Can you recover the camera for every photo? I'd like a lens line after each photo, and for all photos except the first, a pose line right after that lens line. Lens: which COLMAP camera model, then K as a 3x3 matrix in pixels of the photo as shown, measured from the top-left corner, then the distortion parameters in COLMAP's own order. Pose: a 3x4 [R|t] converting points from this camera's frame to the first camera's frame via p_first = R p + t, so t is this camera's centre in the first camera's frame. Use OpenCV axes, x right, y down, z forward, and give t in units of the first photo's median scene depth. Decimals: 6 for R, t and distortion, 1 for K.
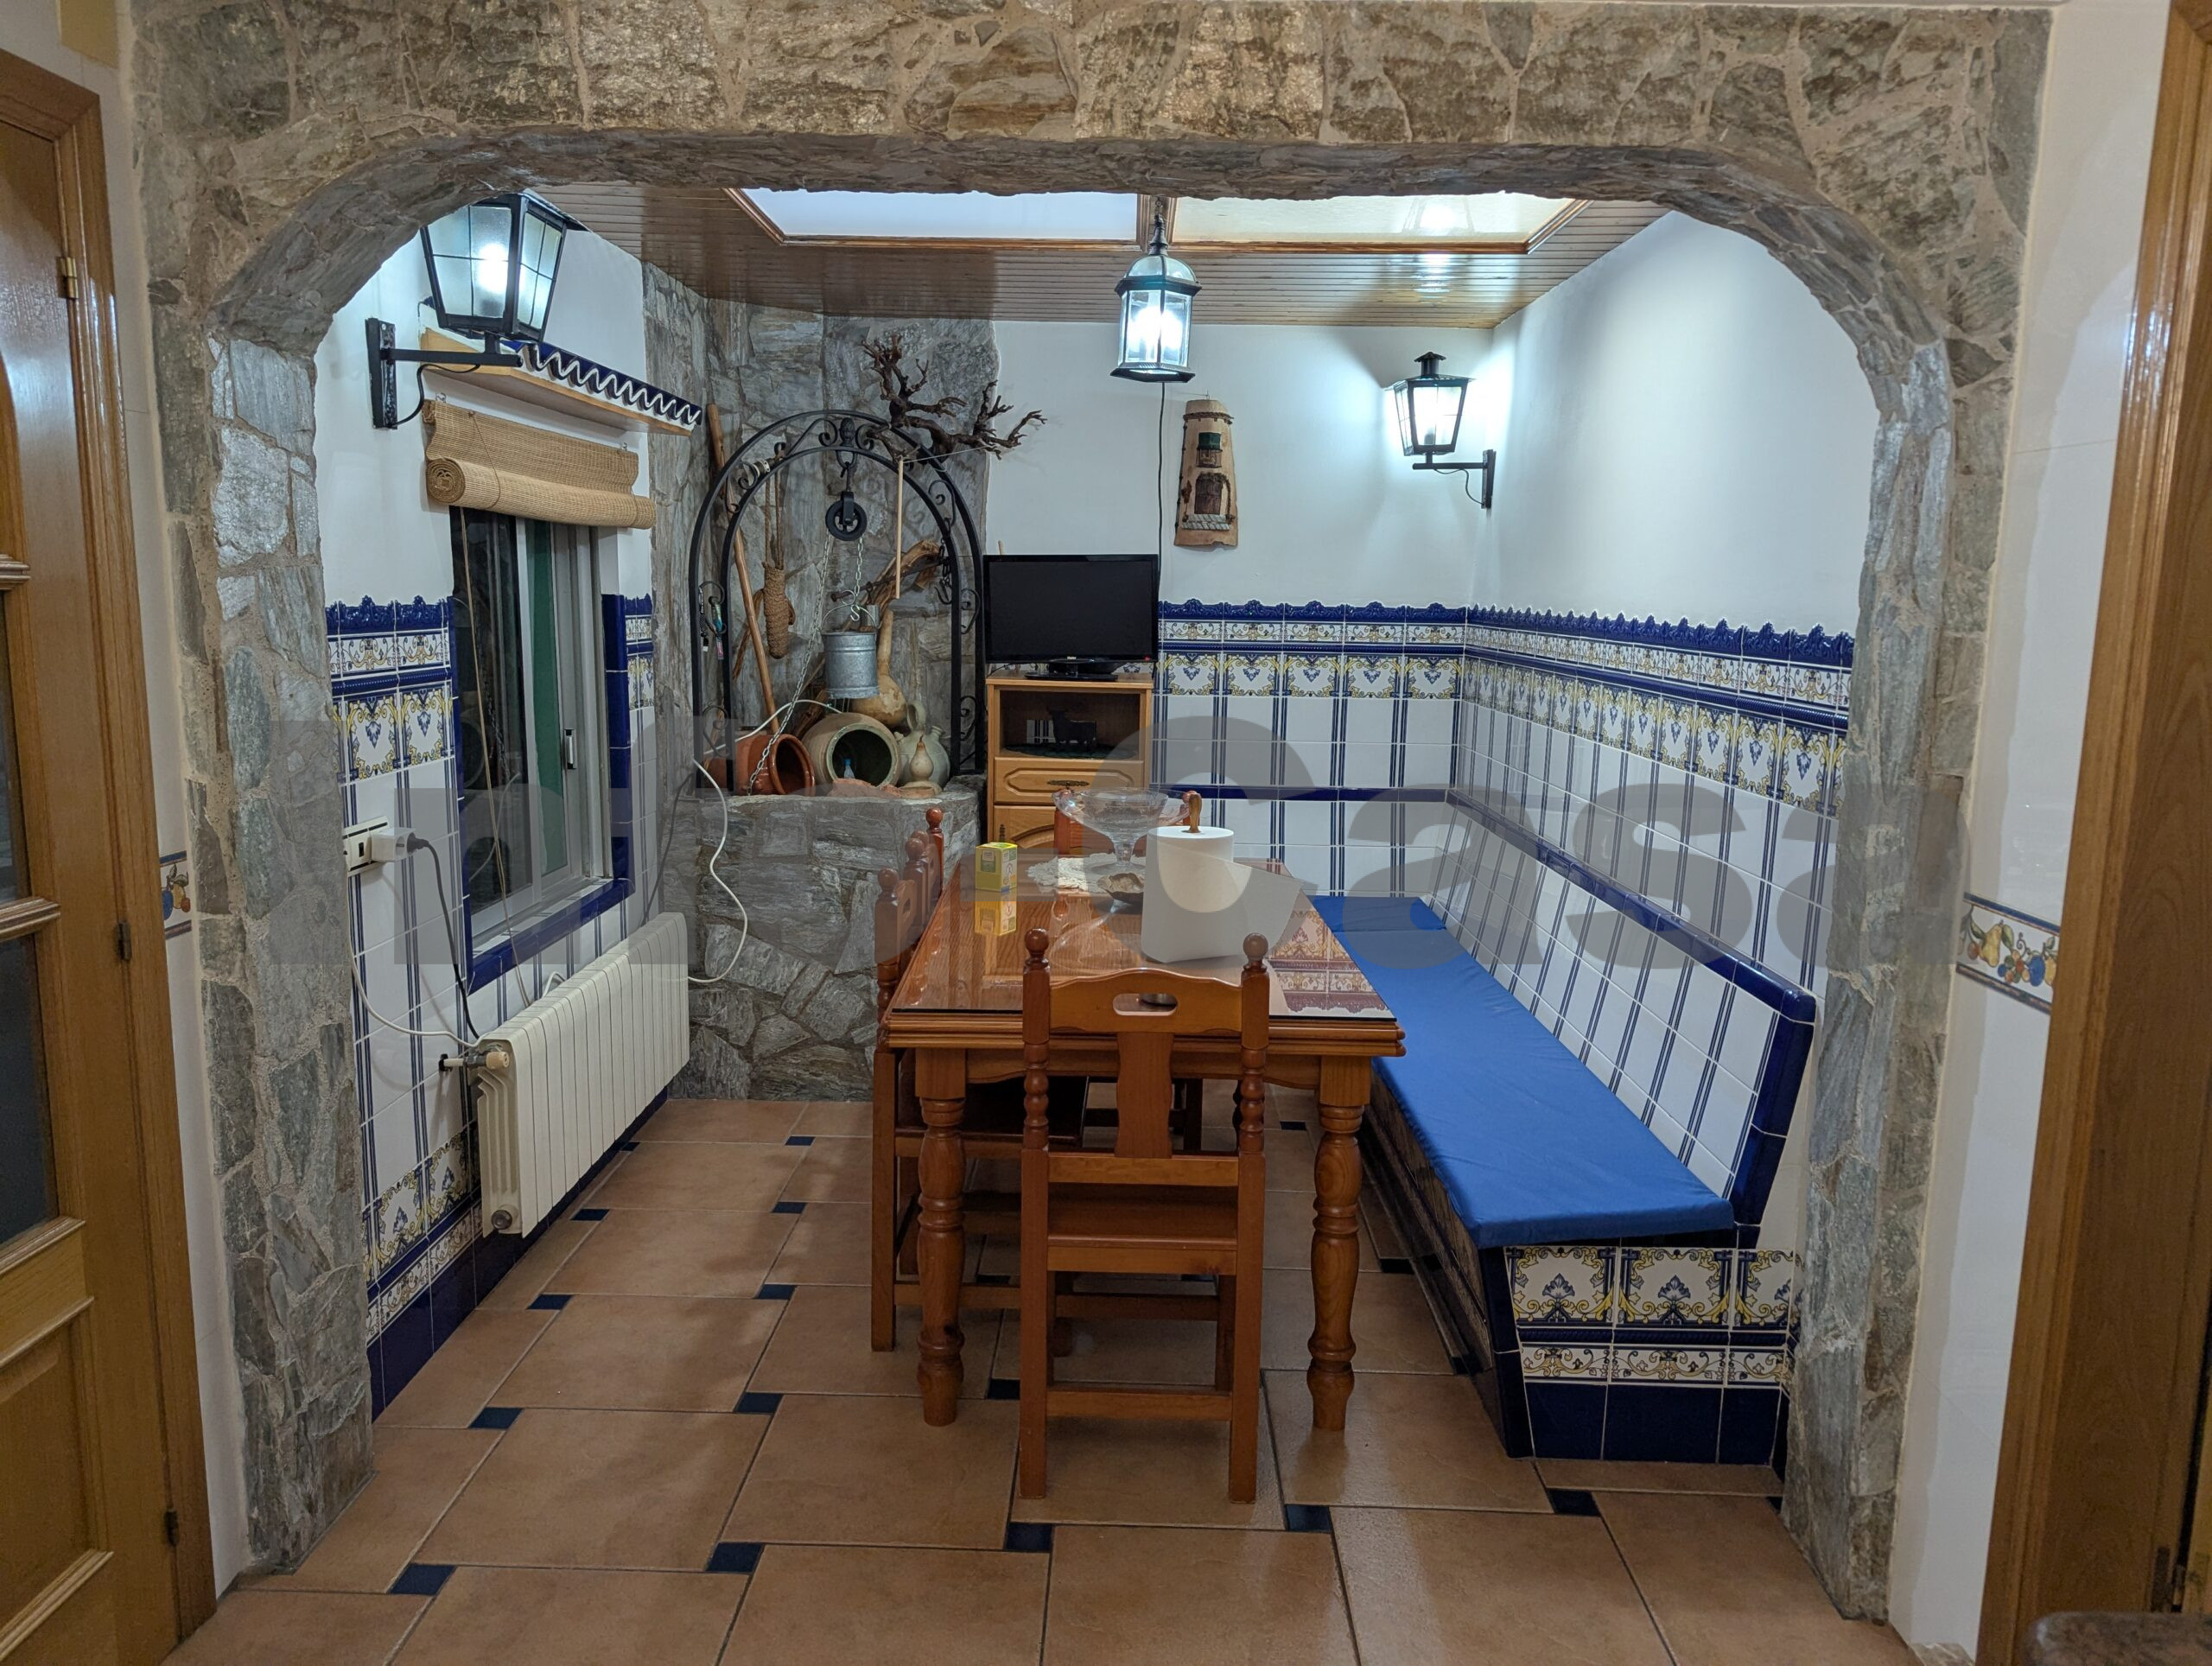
lens RADIAL K [[1587.3, 0, 1150.4], [0, 1587.3, 837.5], [0, 0, 1]] dist [0.041236, -0.044582]
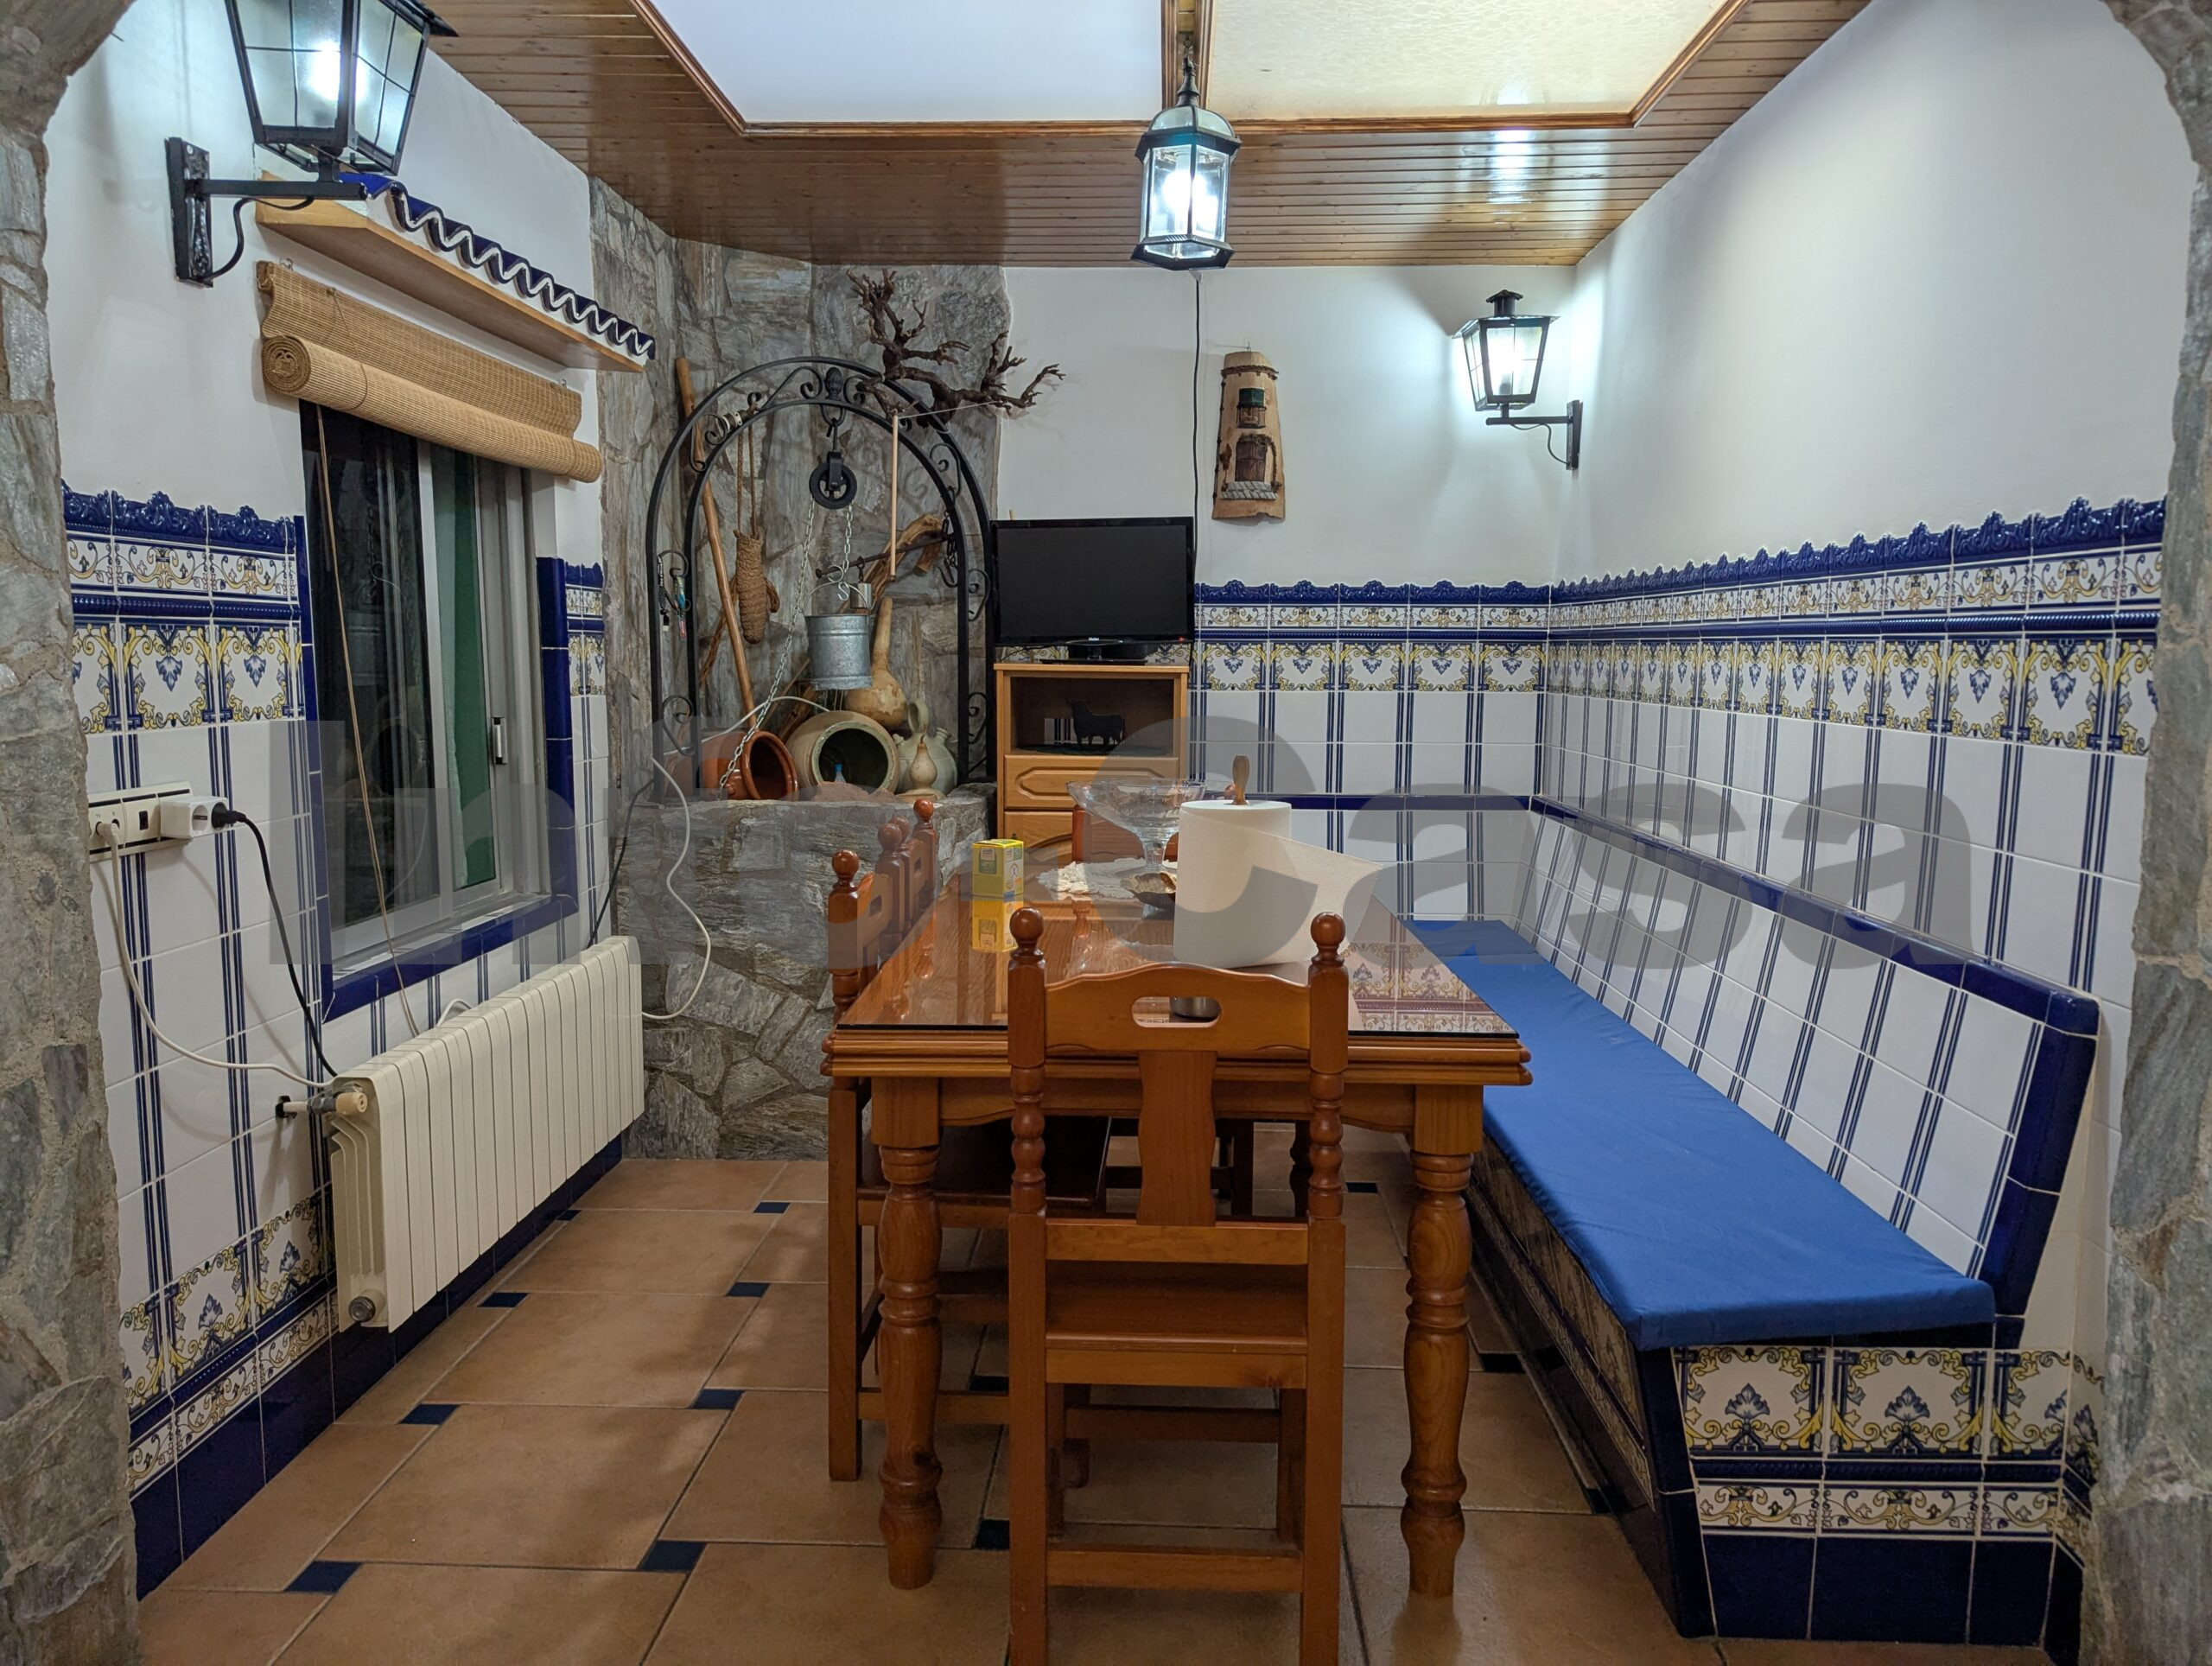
lens RADIAL K [[1587.3, 0, 1150.4], [0, 1587.3, 837.5], [0, 0, 1]] dist [0.041236, -0.044582]
pose [[0.999595, -0.010306, -0.026526, 0.003538], [0.009193, 0.999085, -0.041771, 0.041119], [0.026932, 0.041510, 0.998775, 0.200515]]
